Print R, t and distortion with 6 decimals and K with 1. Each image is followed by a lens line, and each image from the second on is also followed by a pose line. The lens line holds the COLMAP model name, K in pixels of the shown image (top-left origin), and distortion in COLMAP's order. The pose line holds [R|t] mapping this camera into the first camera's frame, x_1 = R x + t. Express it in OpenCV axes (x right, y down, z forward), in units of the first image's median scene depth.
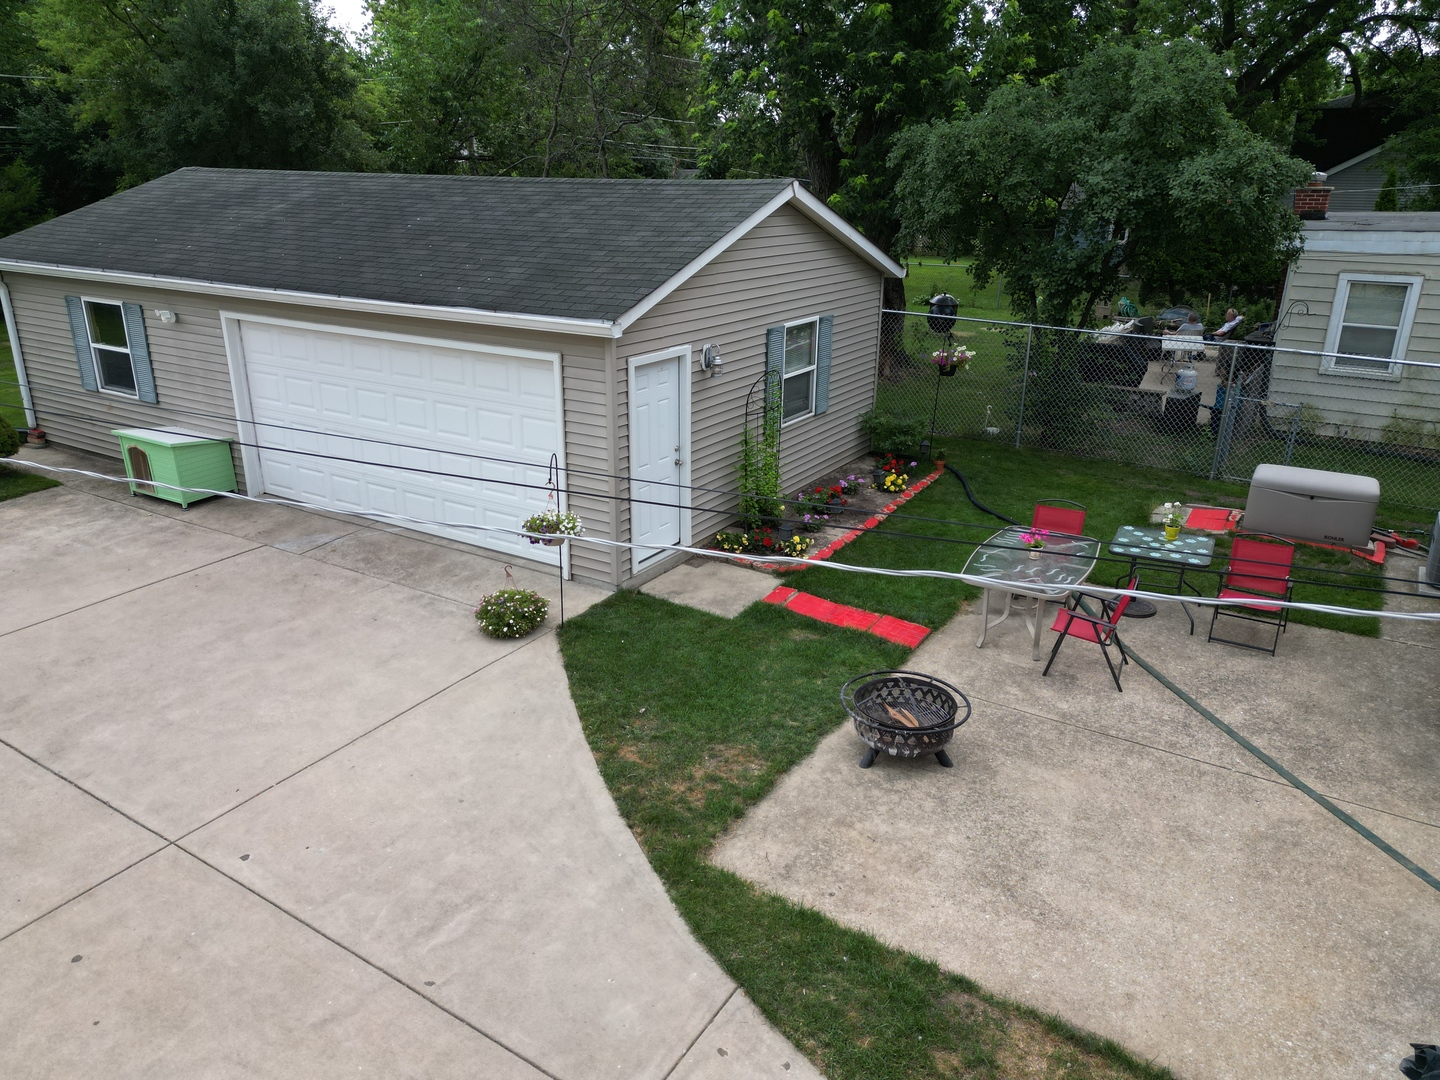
lens RADIAL K [[1010.0, 0, 724.8], [0, 1010.0, 539.3], [0, 0, 1]] dist [0.077009, -0.070760]
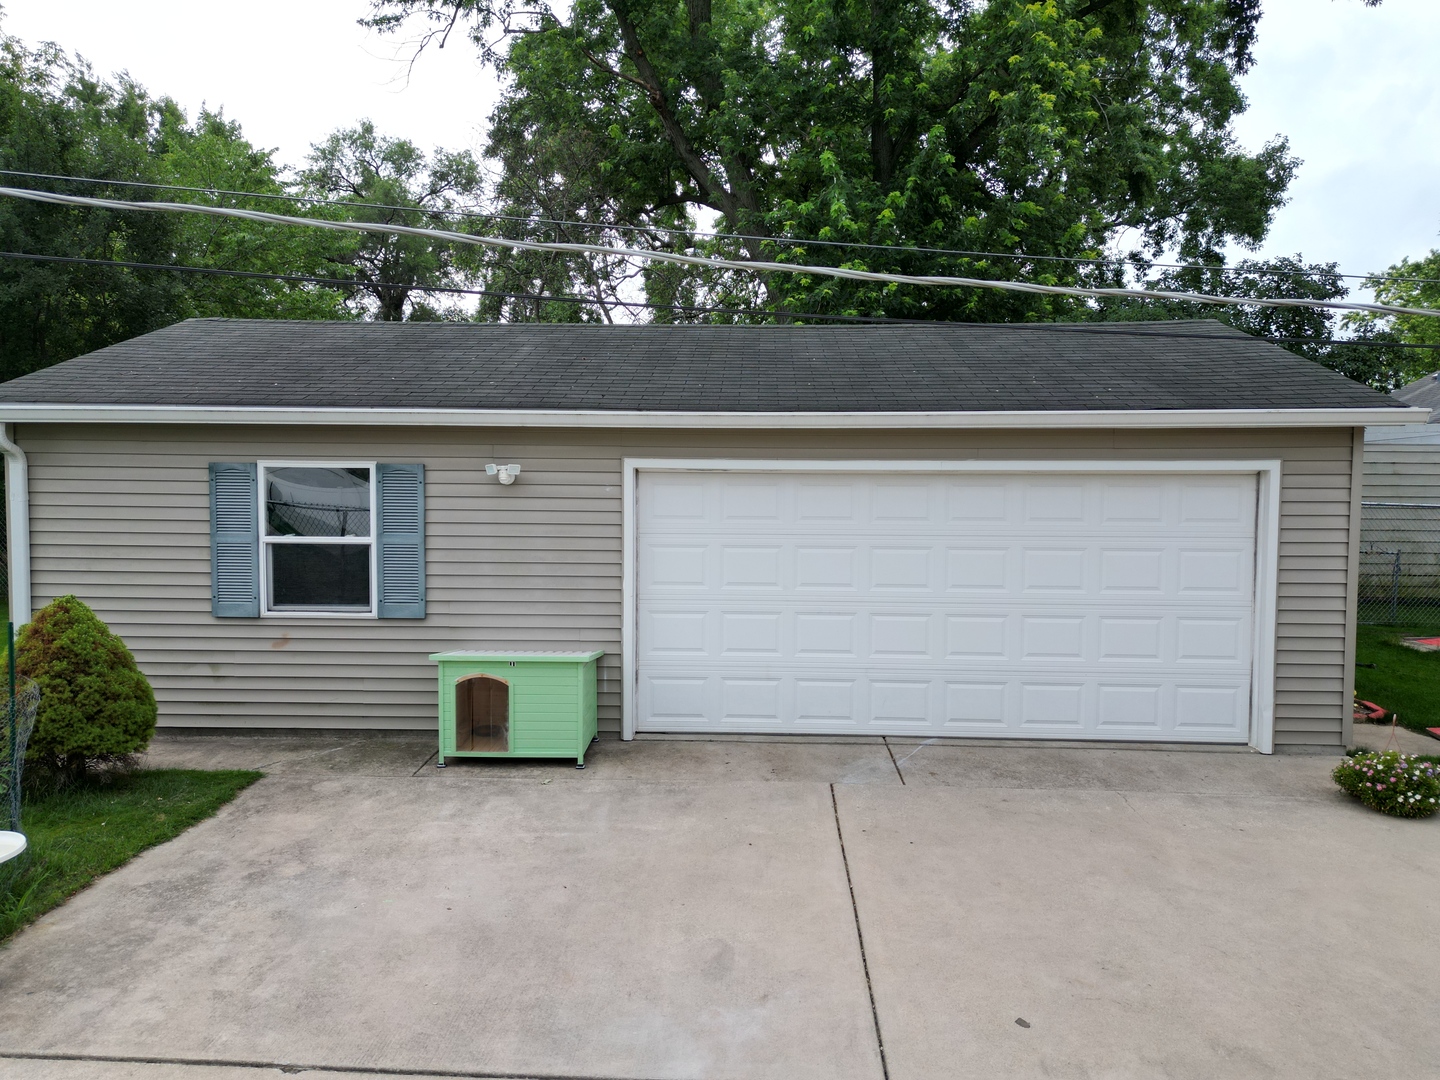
lens RADIAL K [[1010.0, 0, 722.1], [0, 1010.0, 534.4], [0, 0, 1]] dist [0.077009, -0.070760]
pose [[0.870979, -0.033169, 0.490199, -0.868929], [0.168374, 0.957453, -0.234378, -0.006197], [-0.461569, 0.286675, 0.839507, 0.475522]]
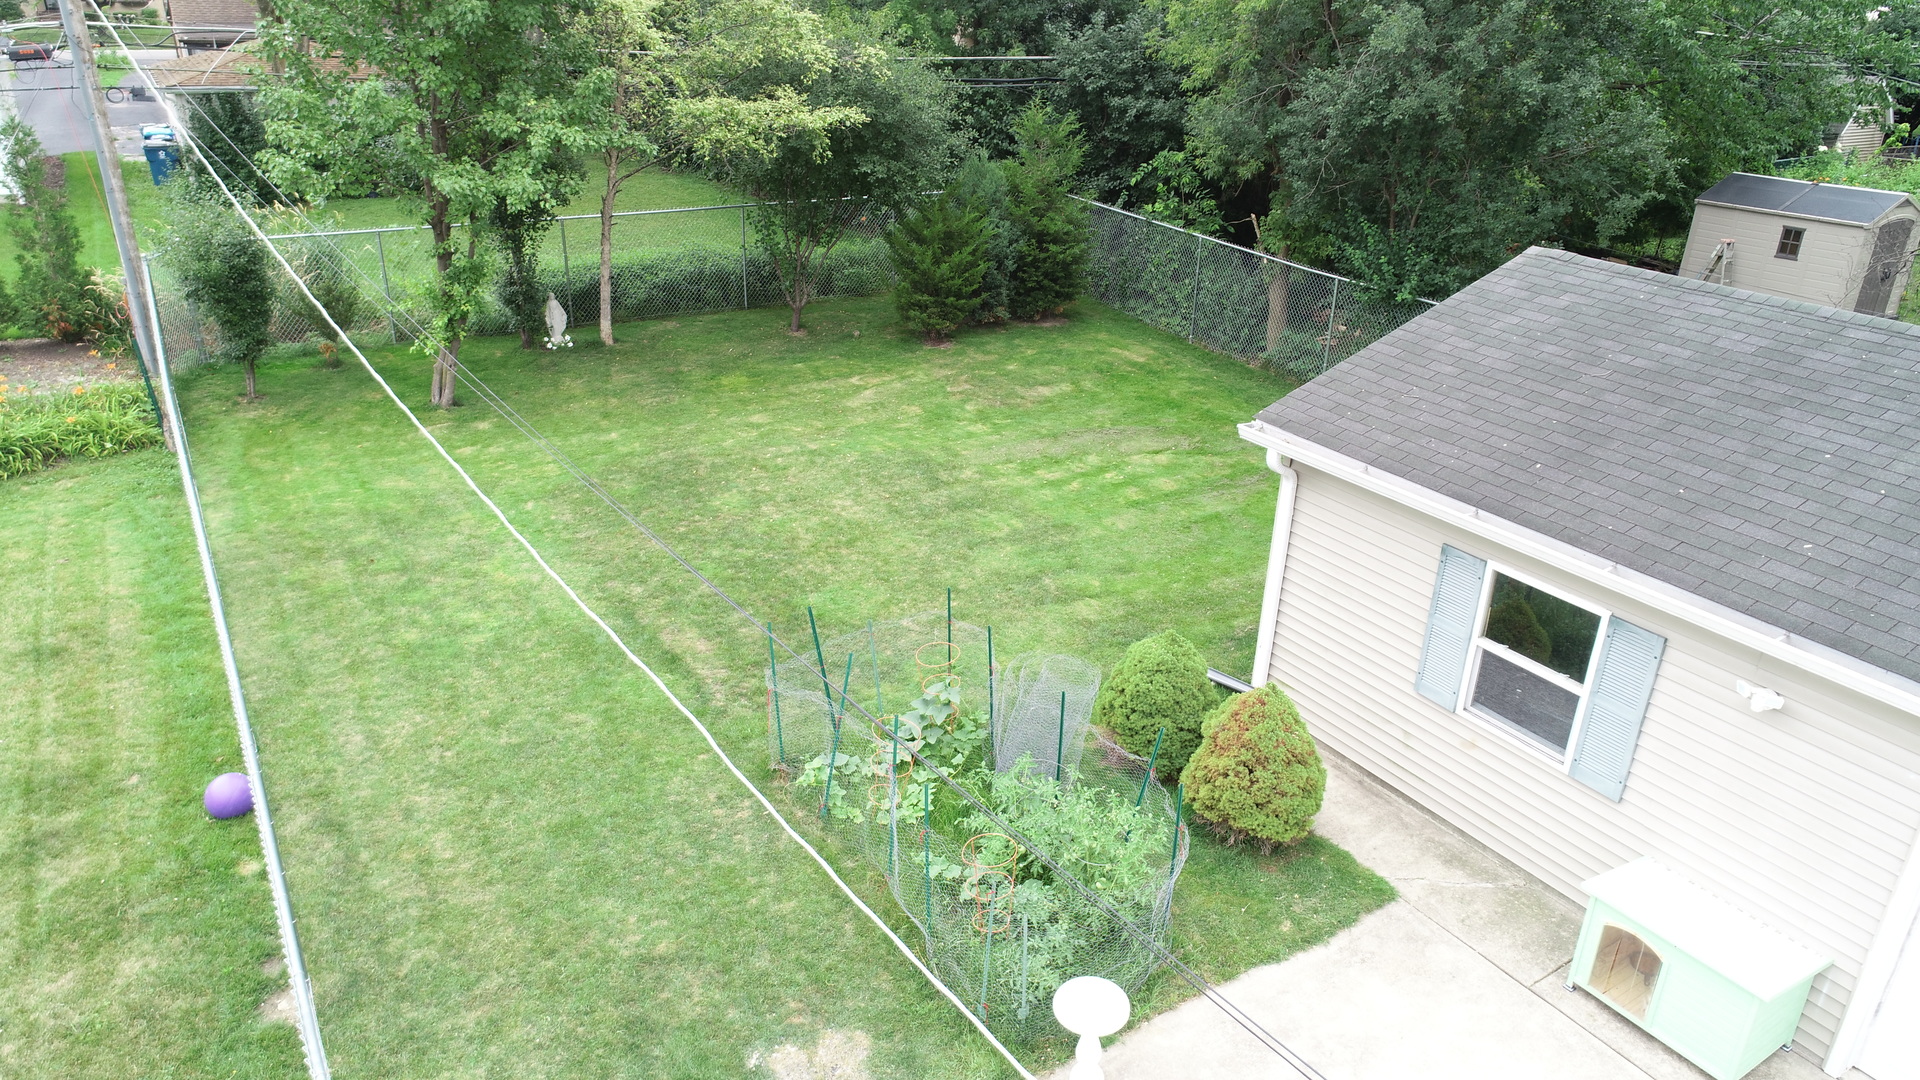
lens RADIAL K [[1279.1, 0, 960.9], [0, 1279.1, 548.4], [0, 0, 1]] dist [0.000556, -0.004910]
pose [[0.895555, 0.195083, -0.399906, -0.768788], [-0.169979, 0.980593, 0.097701, -0.331290], [0.411204, -0.019521, 0.911334, 0.338672]]
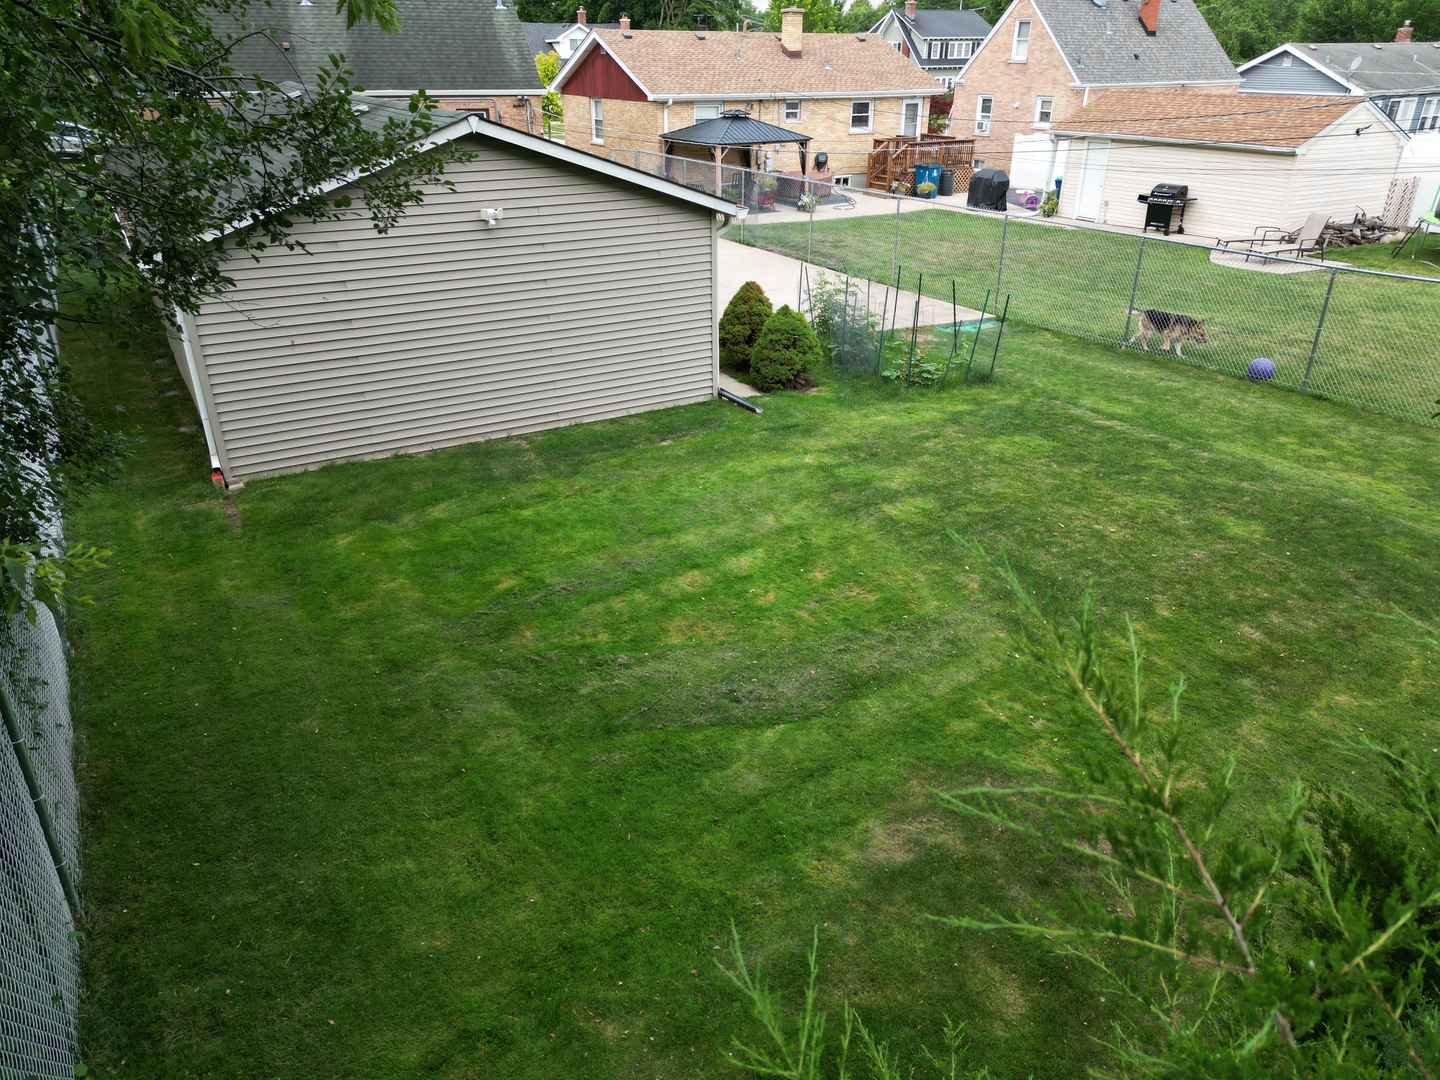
lens RADIAL K [[1010.0, 0, 719.4], [0, 1010.0, 540.6], [0, 0, 1]] dist [0.077009, -0.070760]
pose [[-0.880002, -0.216264, 0.422878, -1.569832], [0.152147, 0.715059, 0.682306, -0.925096], [-0.449941, 0.664770, -0.596350, 2.356481]]
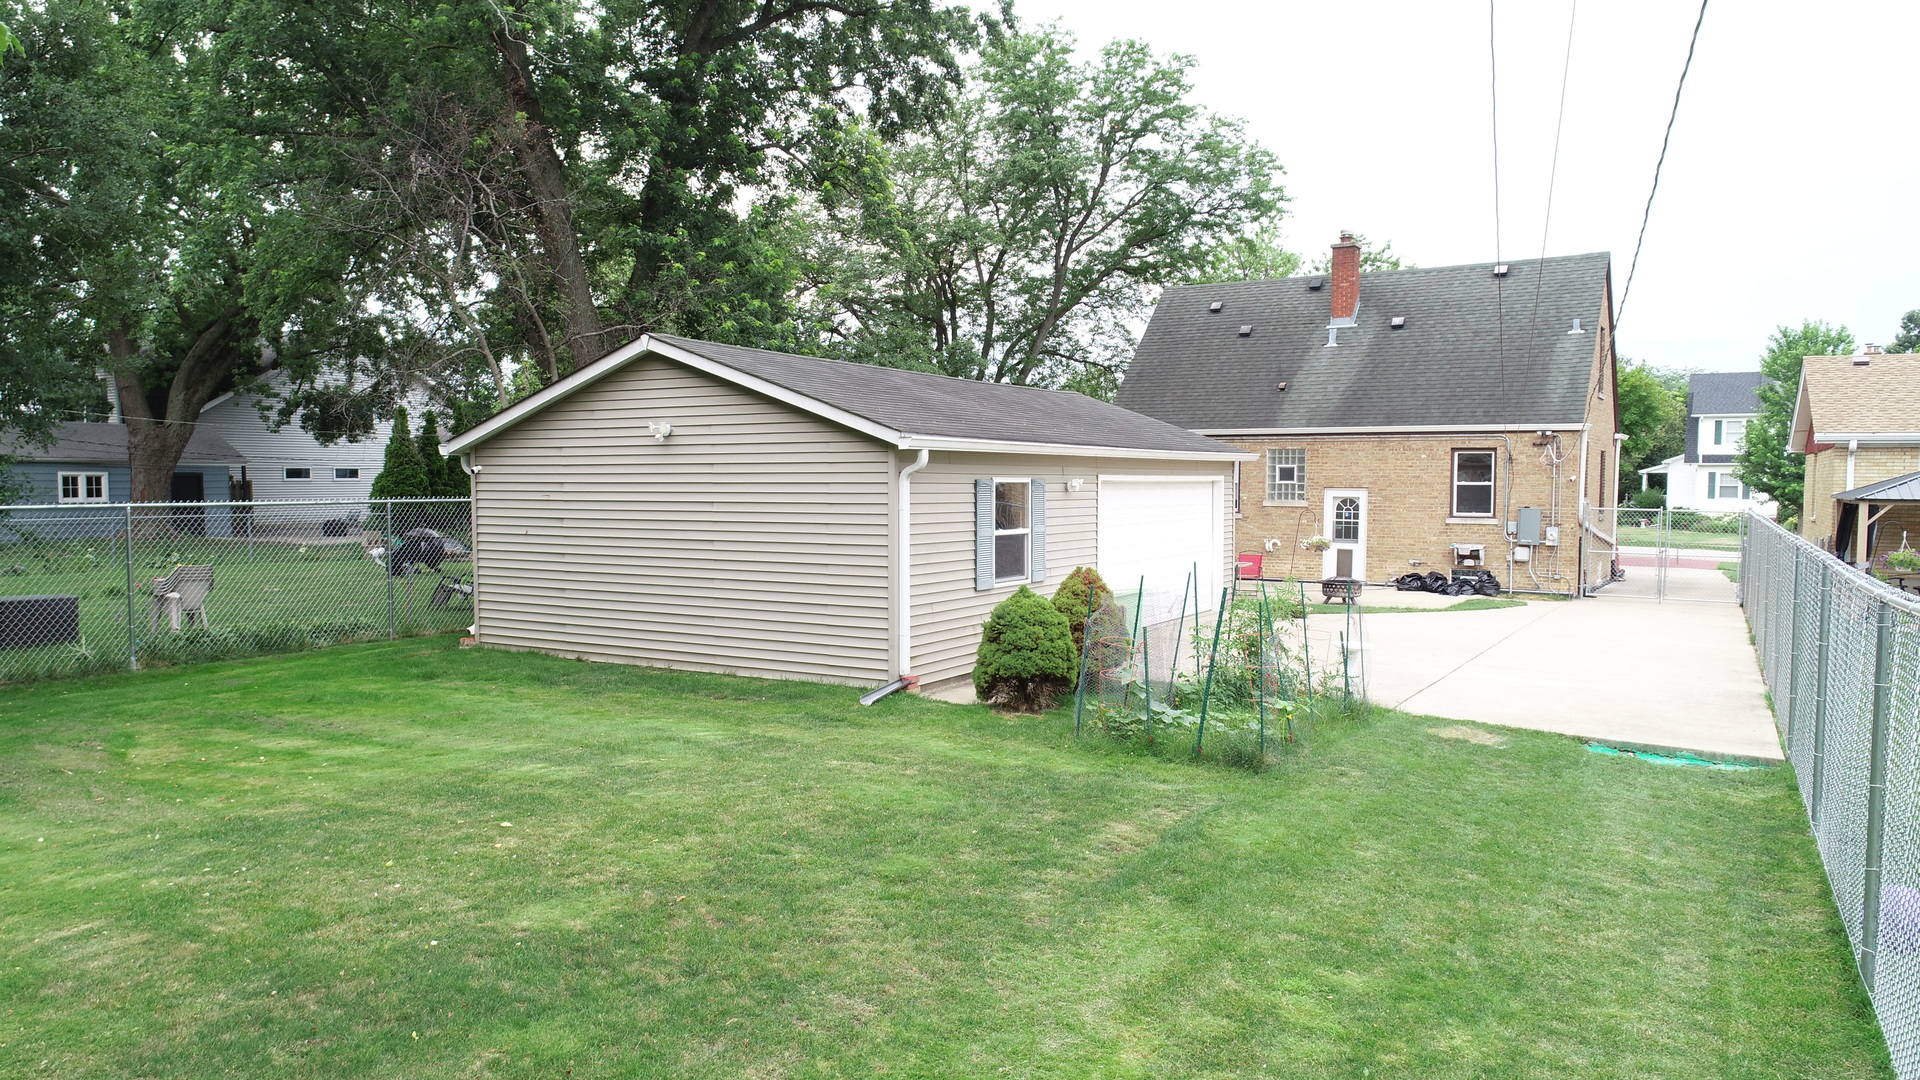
lens RADIAL K [[1279.1, 0, 960.7], [0, 1279.1, 556.6], [0, 0, 1]] dist [0.000556, -0.004910]
pose [[-0.019217, -0.071174, 0.997279, -2.161578], [0.335472, 0.939179, 0.073492, -0.331903], [-0.941854, 0.335971, 0.005828, 1.321179]]
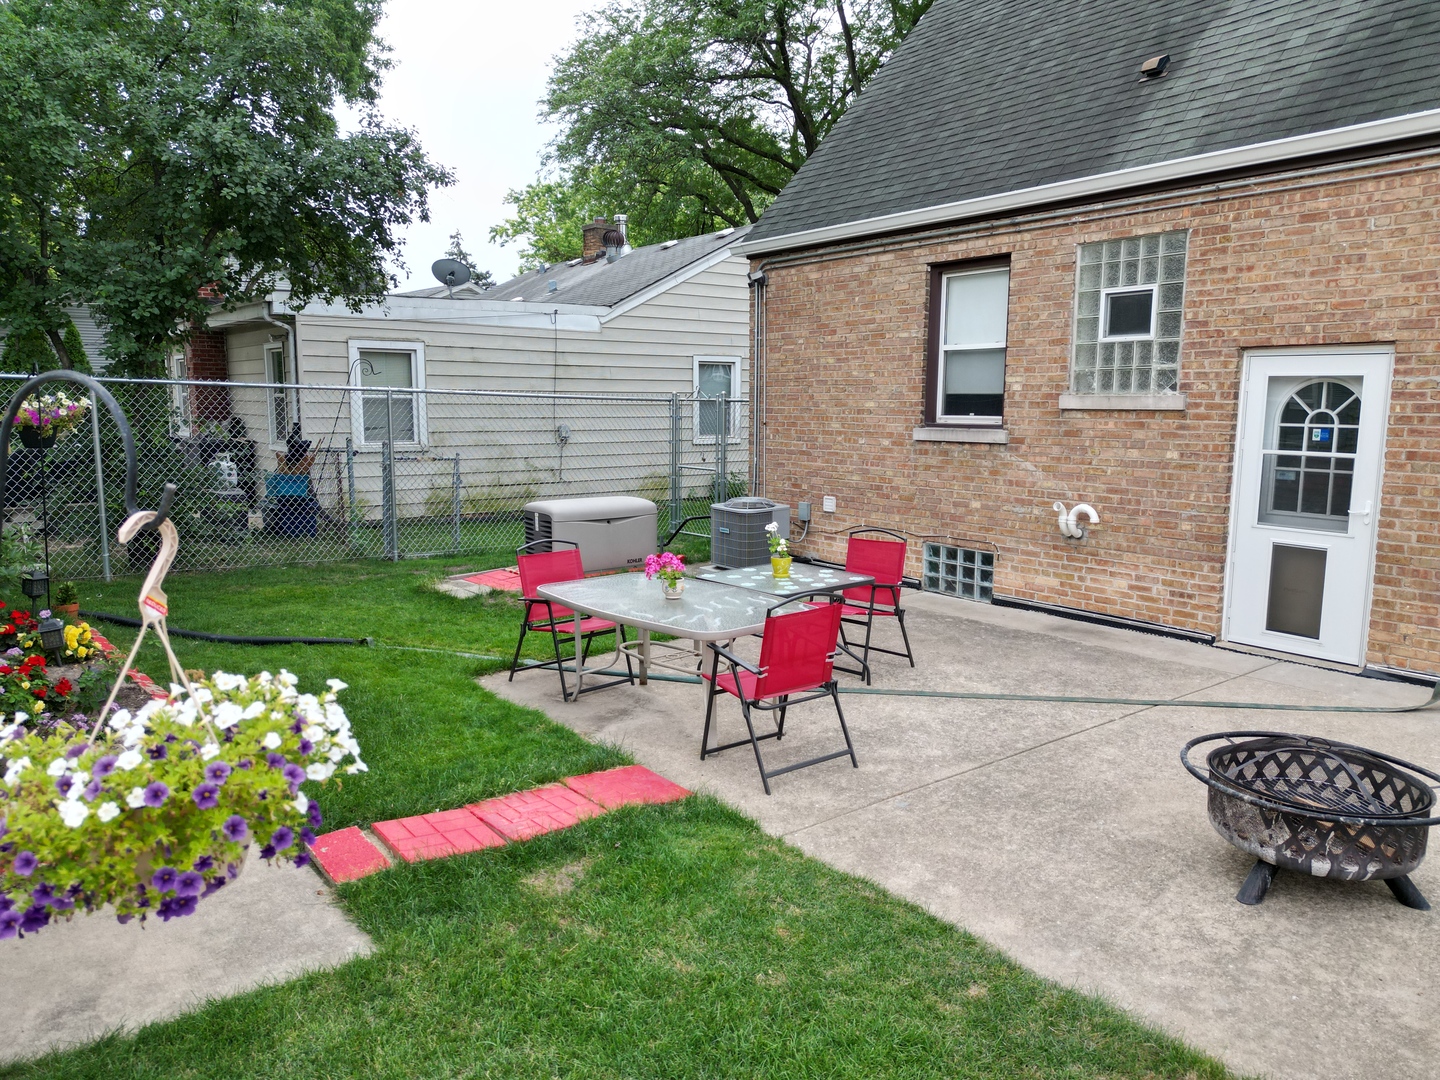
lens RADIAL K [[1010.0, 0, 720.7], [0, 1010.0, 540.0], [0, 0, 1]] dist [0.077009, -0.070760]
pose [[0.324280, -0.138818, 0.935720, -0.234999], [0.320636, 0.946748, 0.029336, -0.021597], [-0.889963, 0.290513, 0.351522, 0.666962]]
